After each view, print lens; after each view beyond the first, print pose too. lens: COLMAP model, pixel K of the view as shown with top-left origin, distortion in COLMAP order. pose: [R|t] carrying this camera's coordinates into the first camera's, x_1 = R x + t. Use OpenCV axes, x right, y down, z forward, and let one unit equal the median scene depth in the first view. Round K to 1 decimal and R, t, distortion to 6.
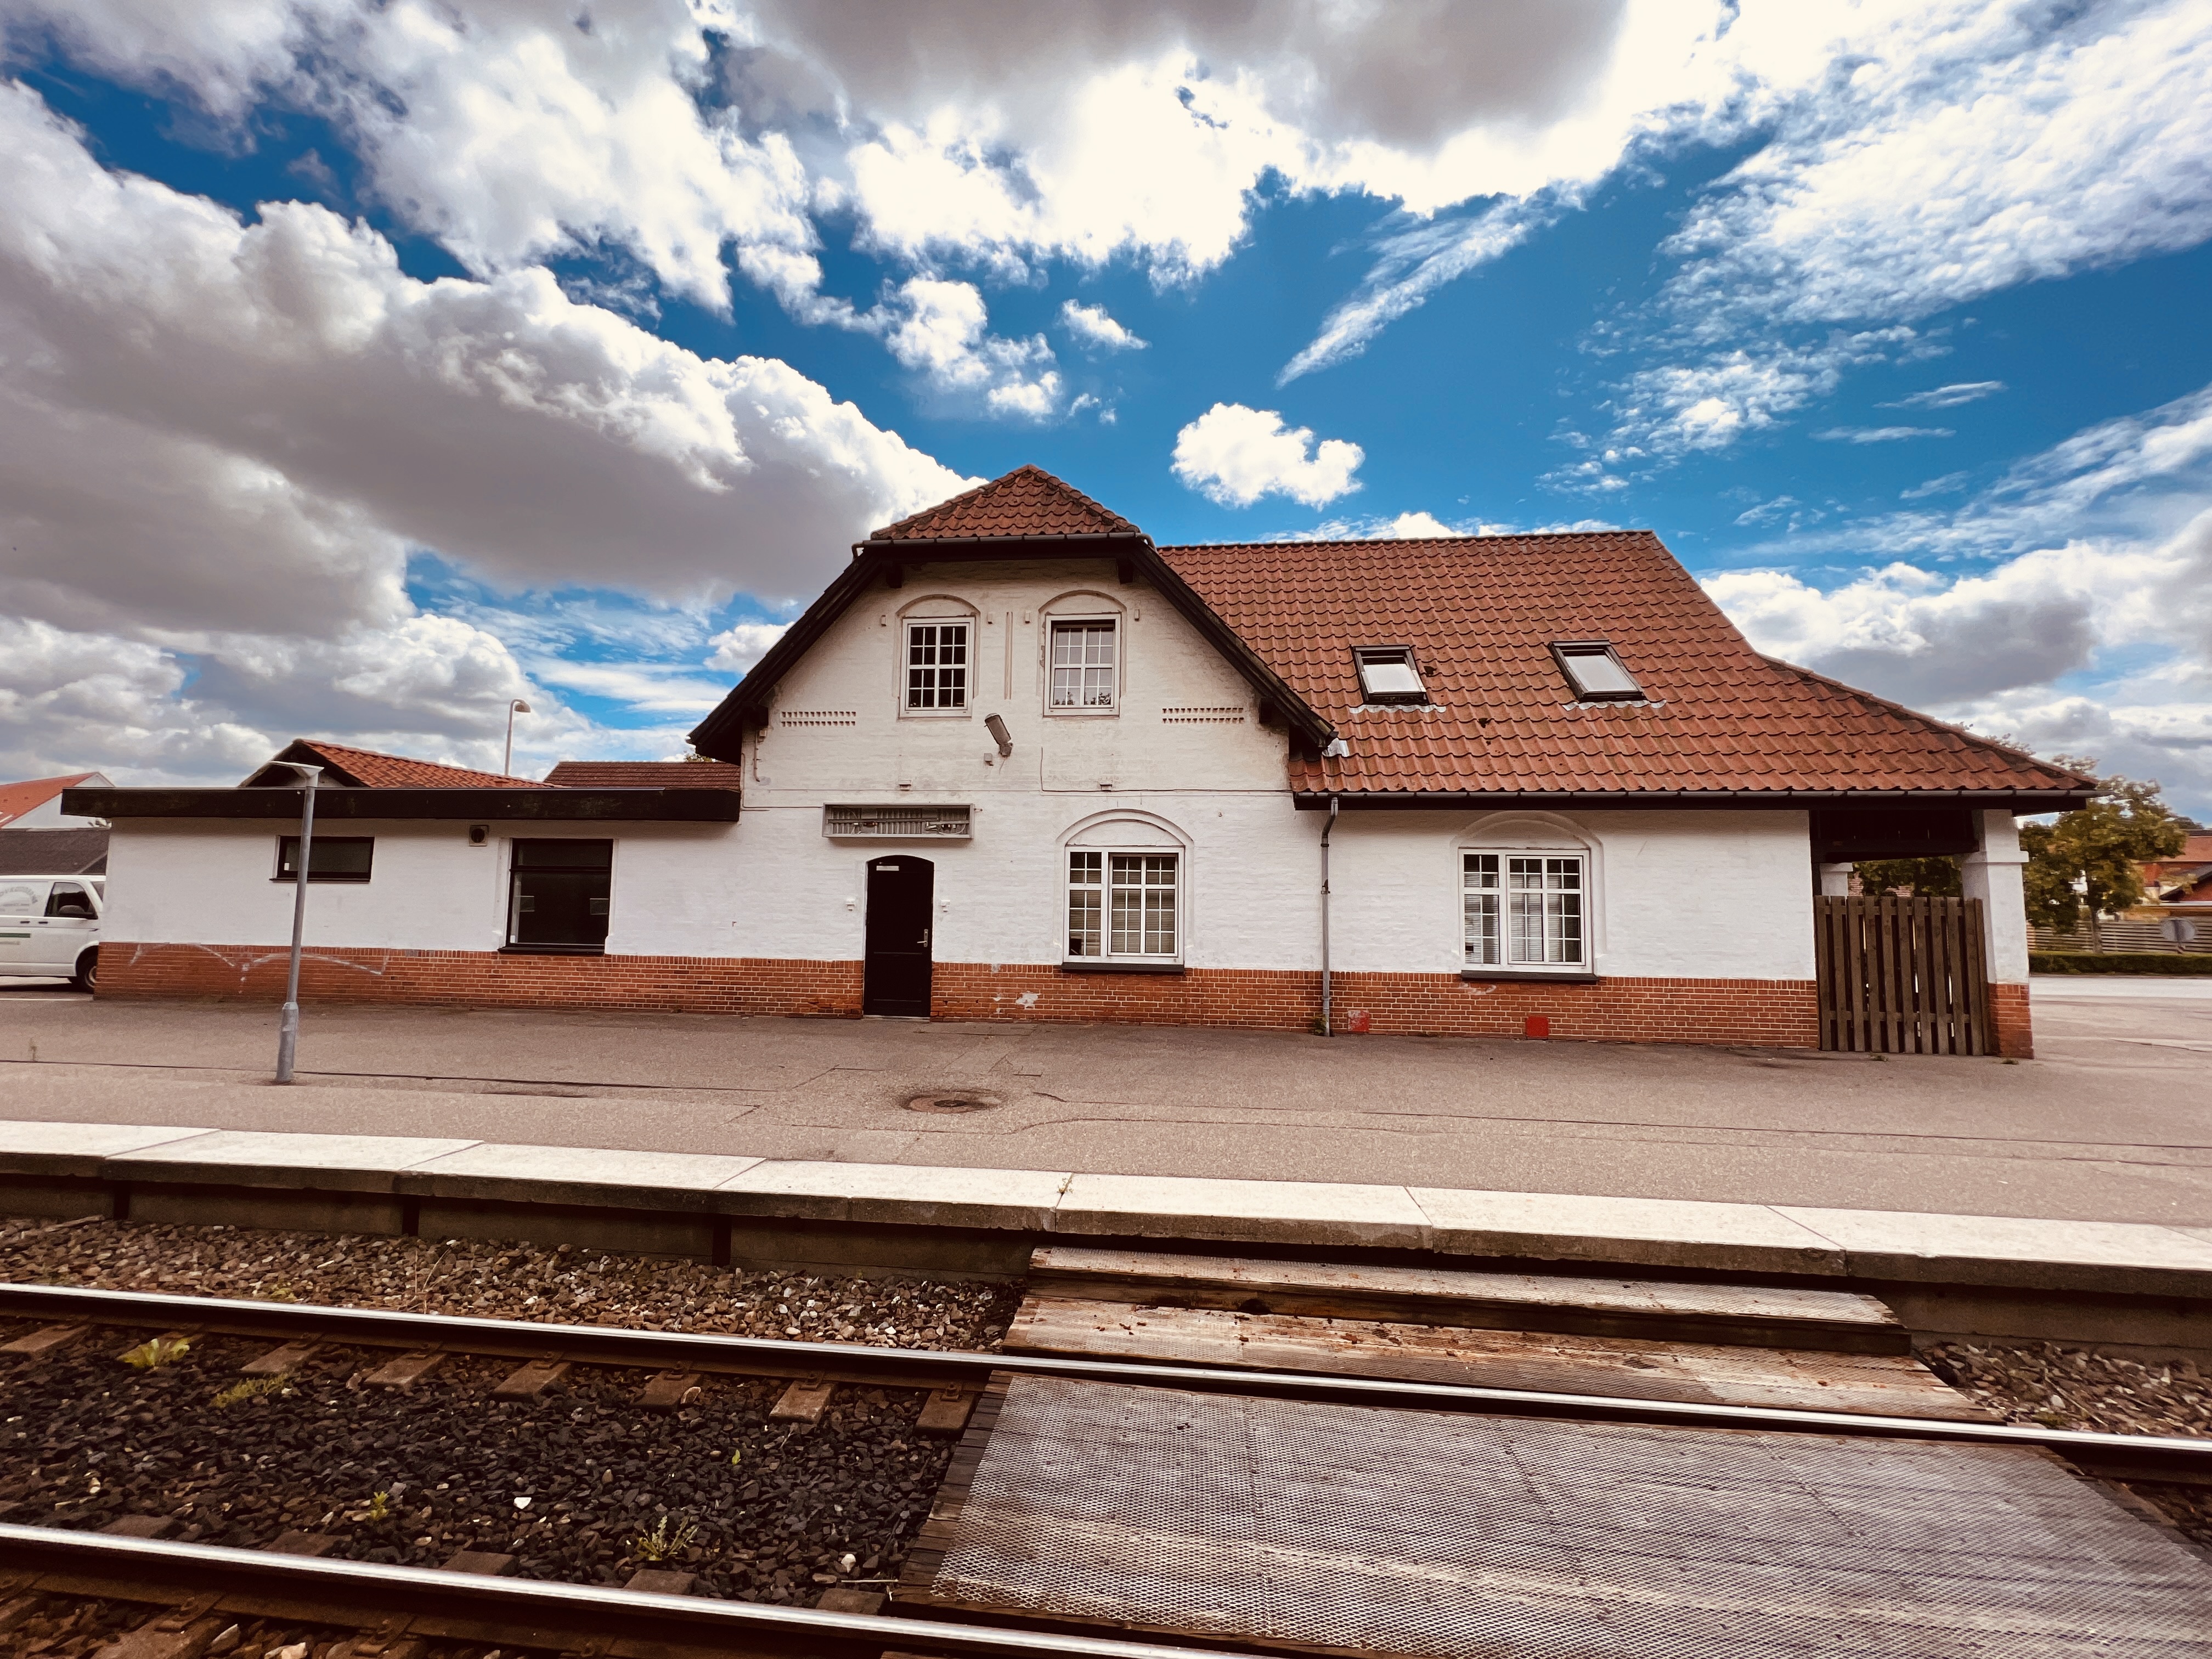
lens RADIAL K [[885.6, 0, 1154.1], [0, 885.6, 835.7], [0, 0, 1]] dist [-0.001428, -0.000379]
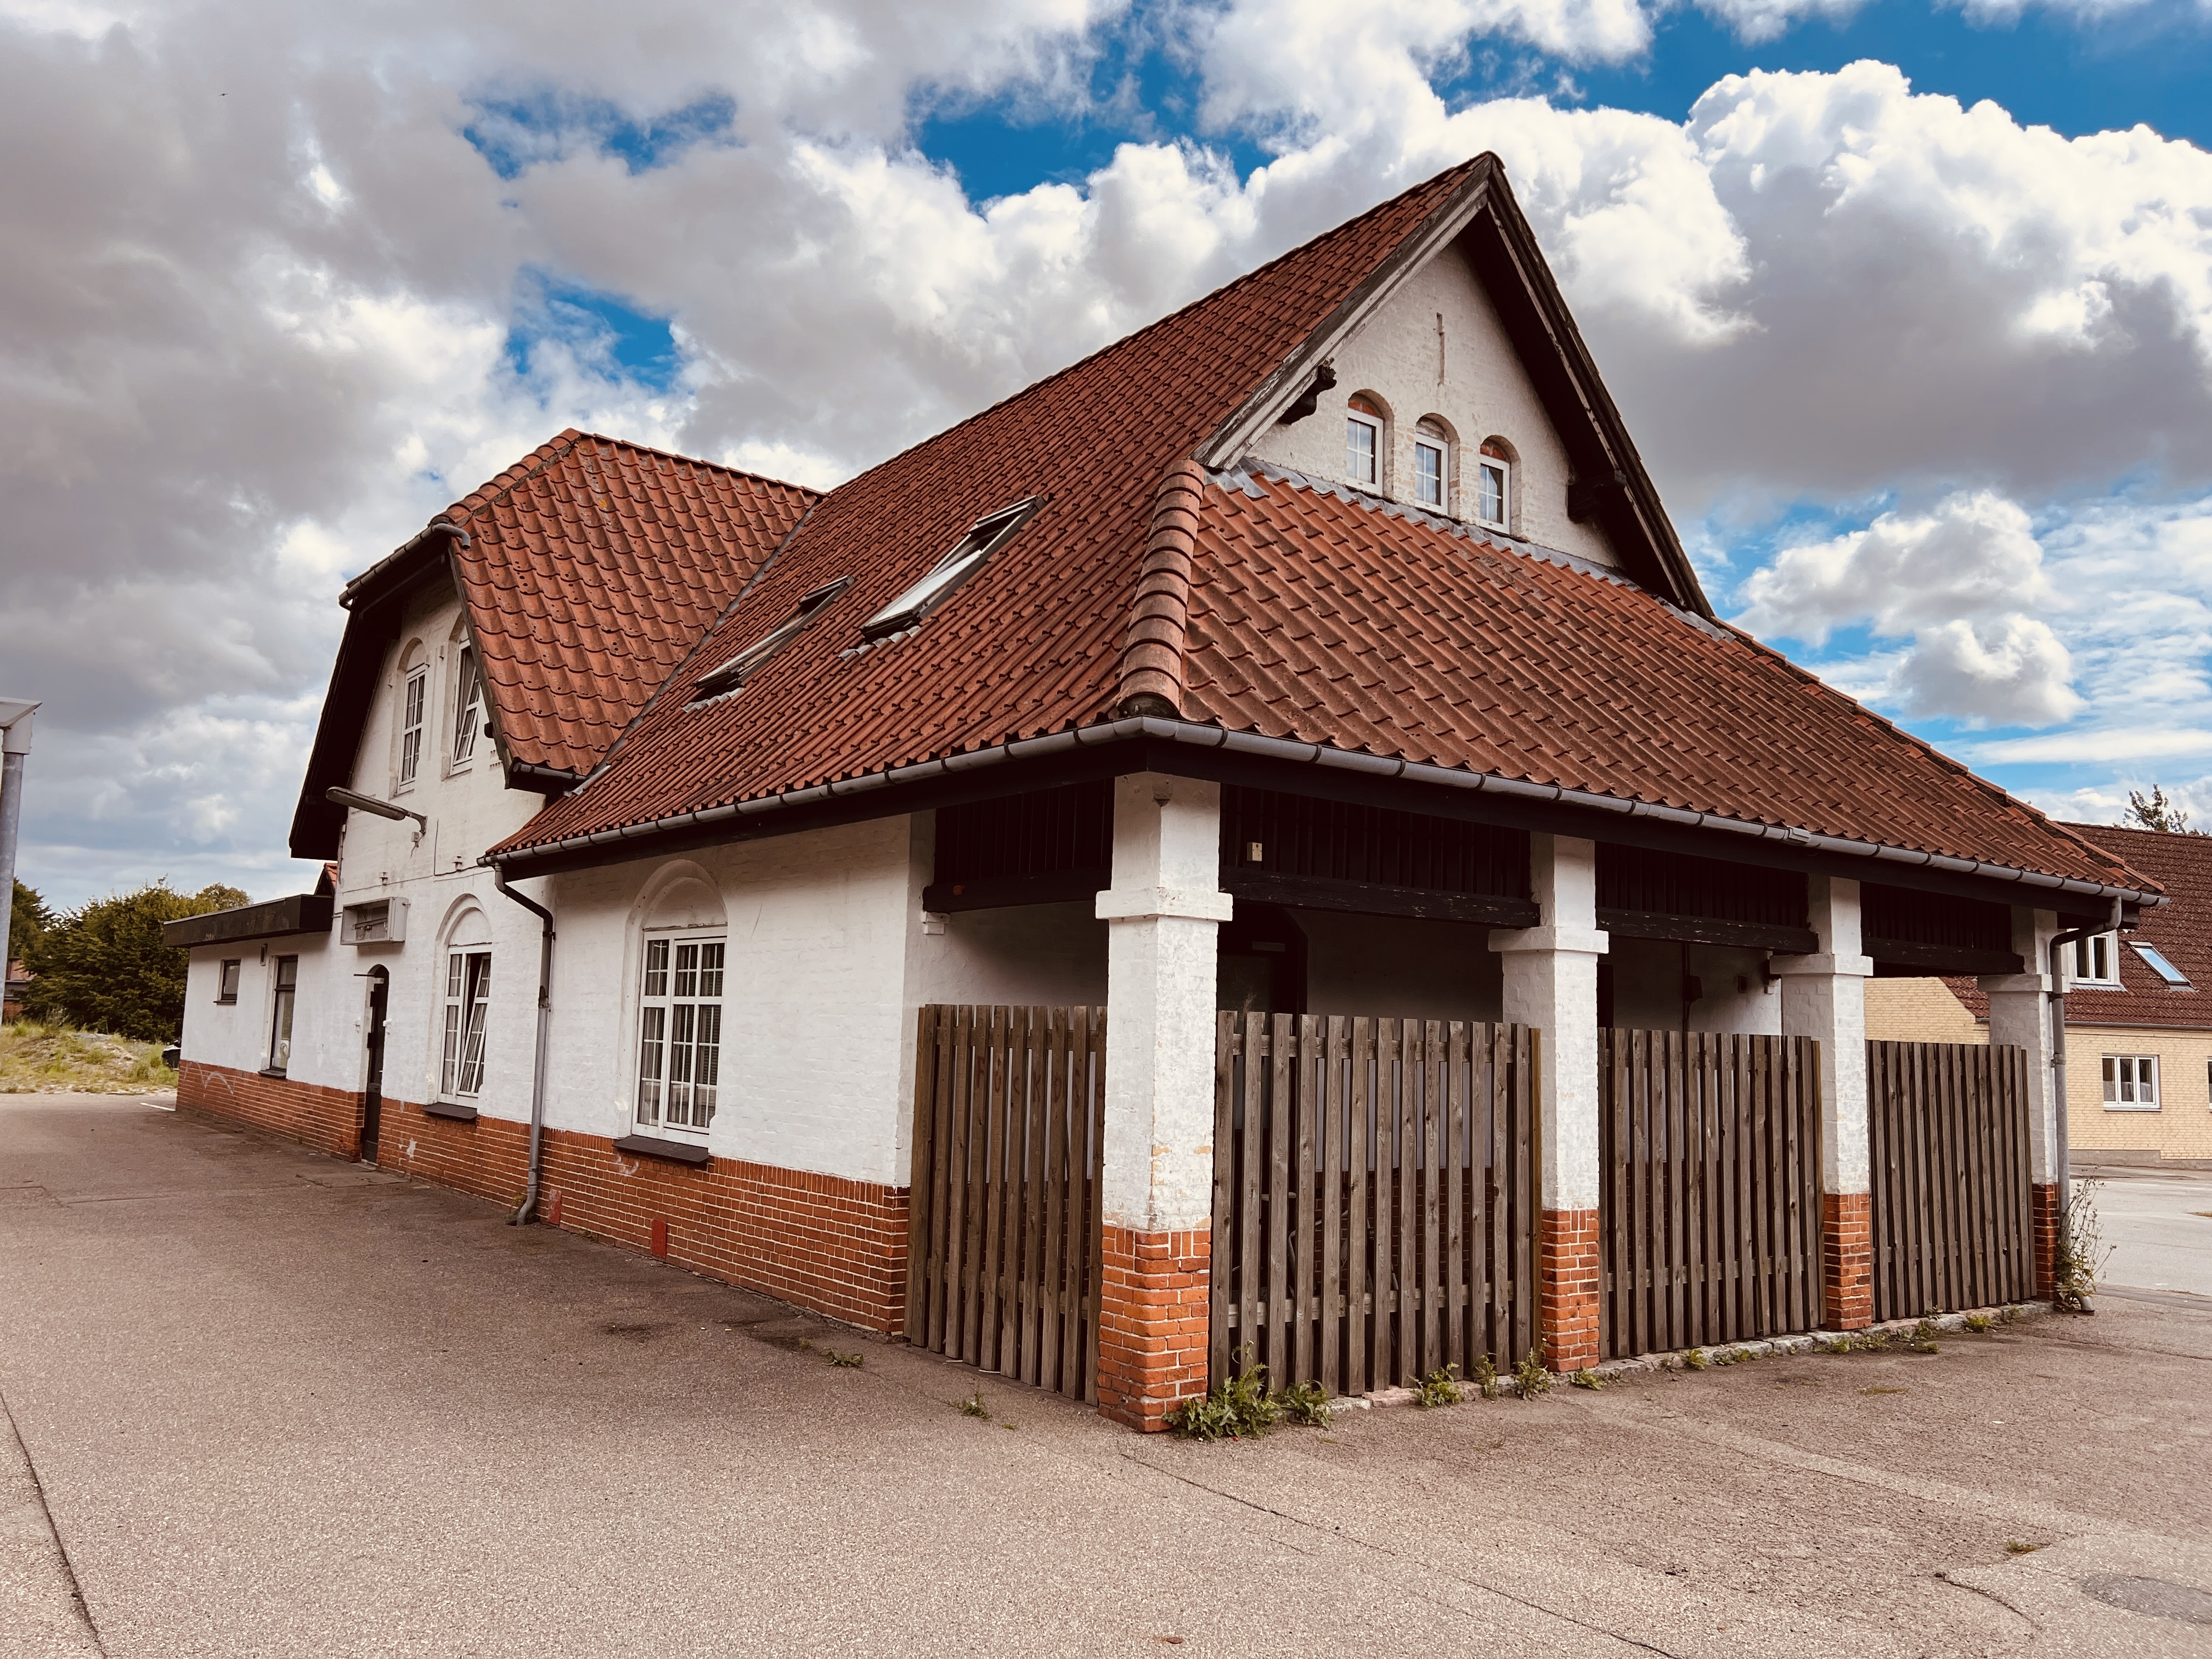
lens RADIAL K [[1652.1, 0, 1096.2], [0, 1652.1, 846.3], [0, 0, 1]] dist [0.082704, -0.120077]
pose [[0.687869, -0.074397, -0.722011, 1.308118], [0.036121, 0.997009, -0.068321, 0.043107], [0.724935, 0.020916, 0.688500, 0.420559]]
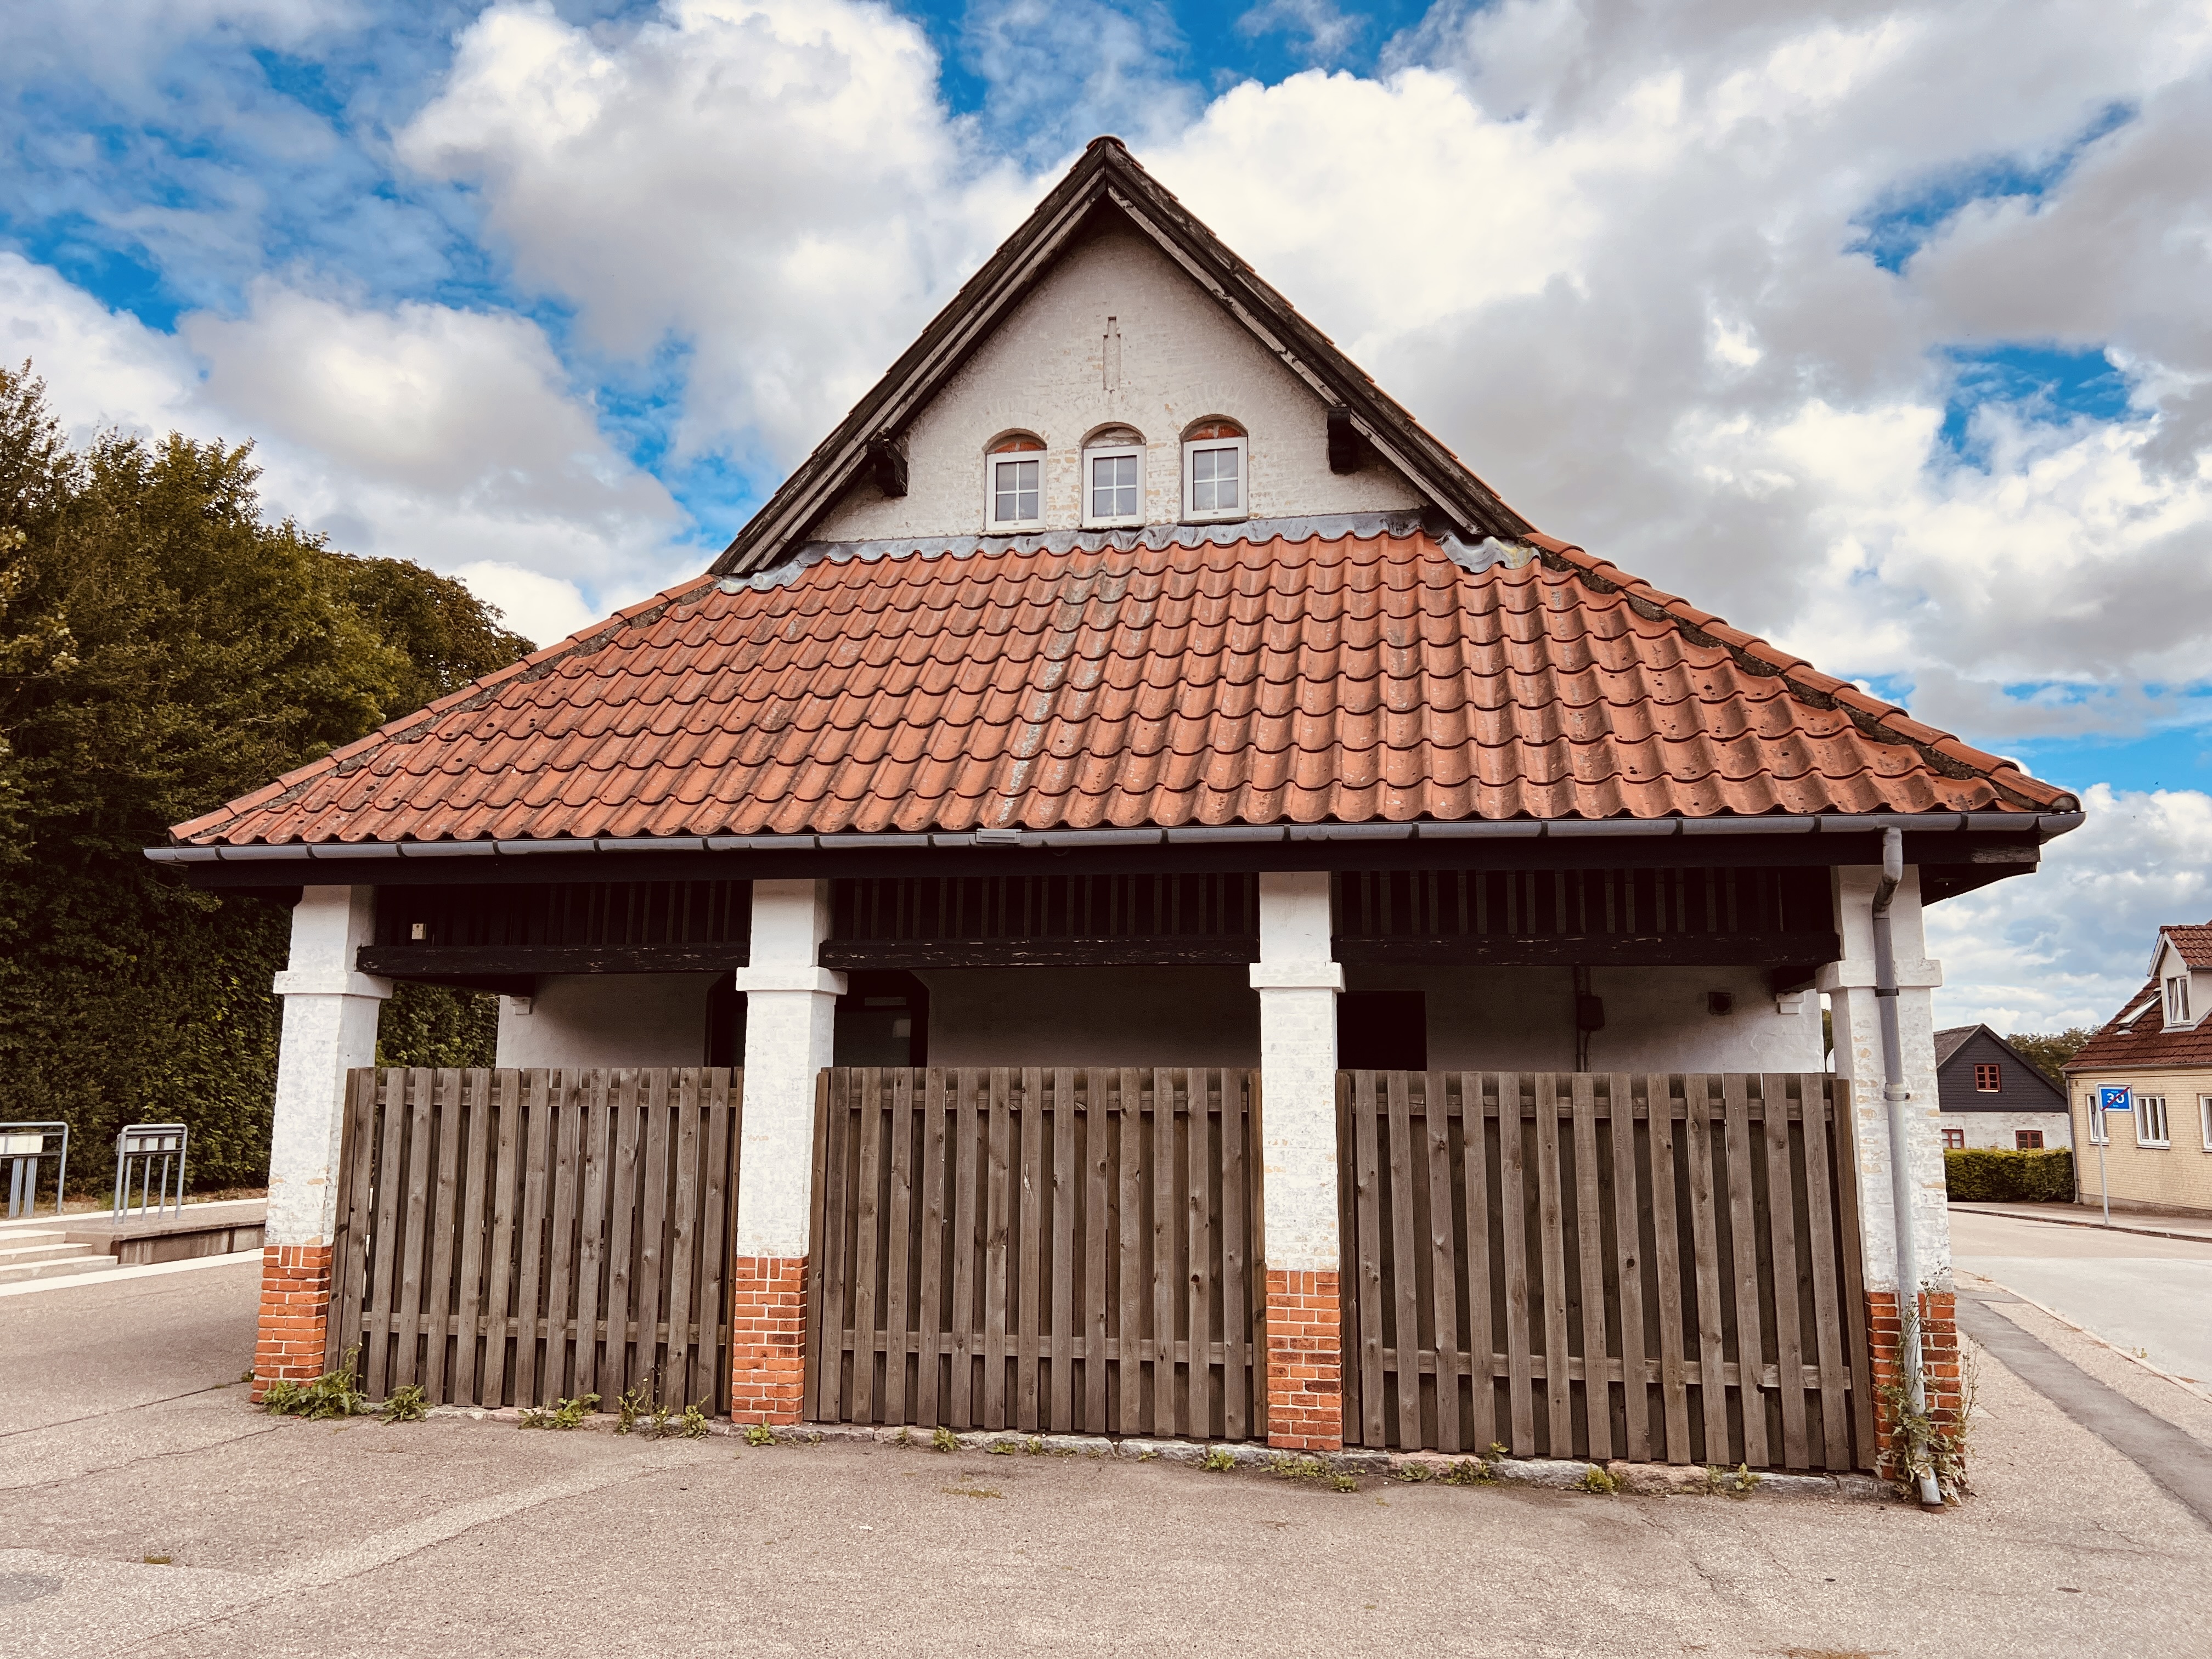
lens RADIAL K [[1686.8, 0, 1112.5], [0, 1686.8, 831.4], [0, 0, 1]] dist [0.060757, -0.062277]
pose [[-0.079756, -0.171937, -0.981874, 1.666373], [0.067338, 0.981832, -0.177399, 0.125220], [0.994537, -0.080267, -0.066729, 1.349800]]
